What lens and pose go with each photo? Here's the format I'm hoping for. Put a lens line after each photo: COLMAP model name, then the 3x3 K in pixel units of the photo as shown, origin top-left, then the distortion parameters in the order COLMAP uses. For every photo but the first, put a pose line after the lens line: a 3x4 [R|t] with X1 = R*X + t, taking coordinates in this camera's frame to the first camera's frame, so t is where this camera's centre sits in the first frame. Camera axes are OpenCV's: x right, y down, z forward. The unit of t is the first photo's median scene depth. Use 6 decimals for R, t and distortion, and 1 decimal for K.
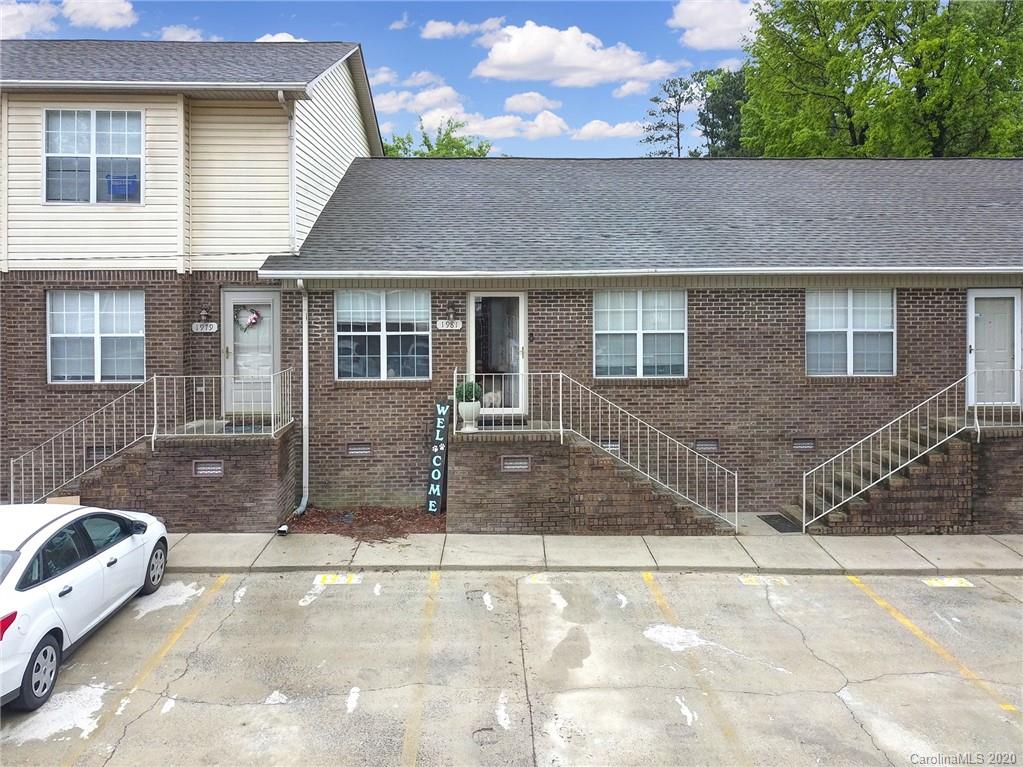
lens RADIAL K [[816.0, 0, 524.6], [0, 816.0, 288.3], [0, 0, 1]] dist [0.006315, -0.002331]
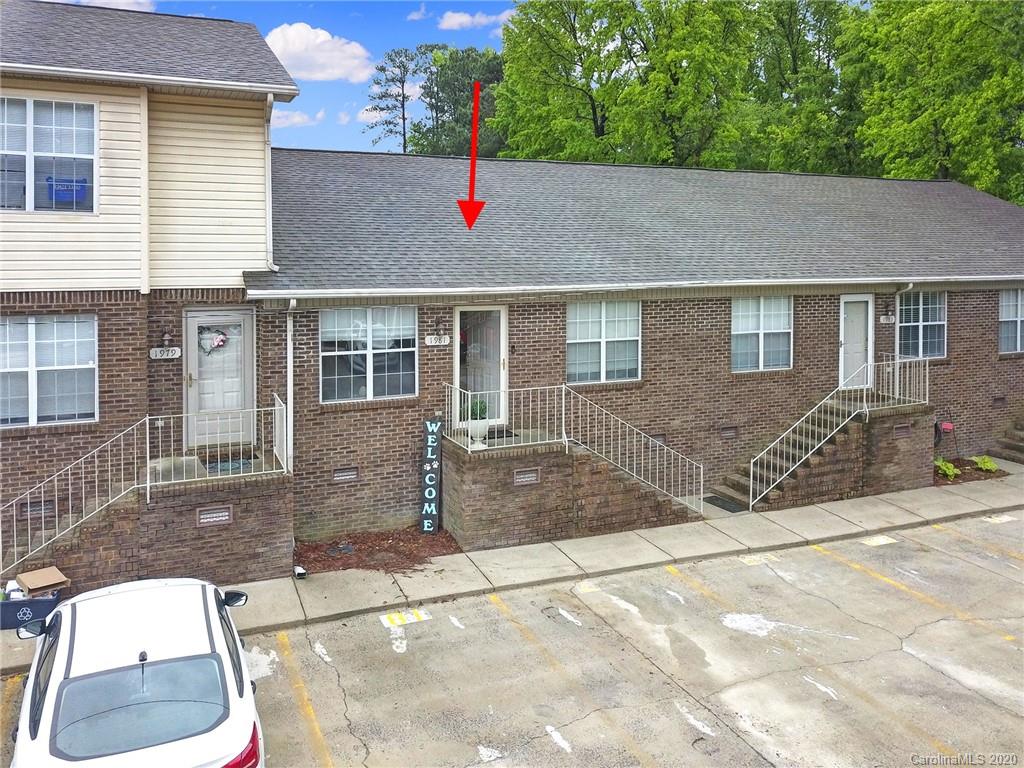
lens RADIAL K [[822.5, 0, 521.3], [0, 822.5, 259.7], [0, 0, 1]] dist [0.006406, -0.002403]
pose [[0.928512, 0.000168, 0.371301, -0.374039], [-0.004087, 0.999944, 0.009769, -0.064661], [-0.371279, -0.010588, 0.928461, 0.034616]]
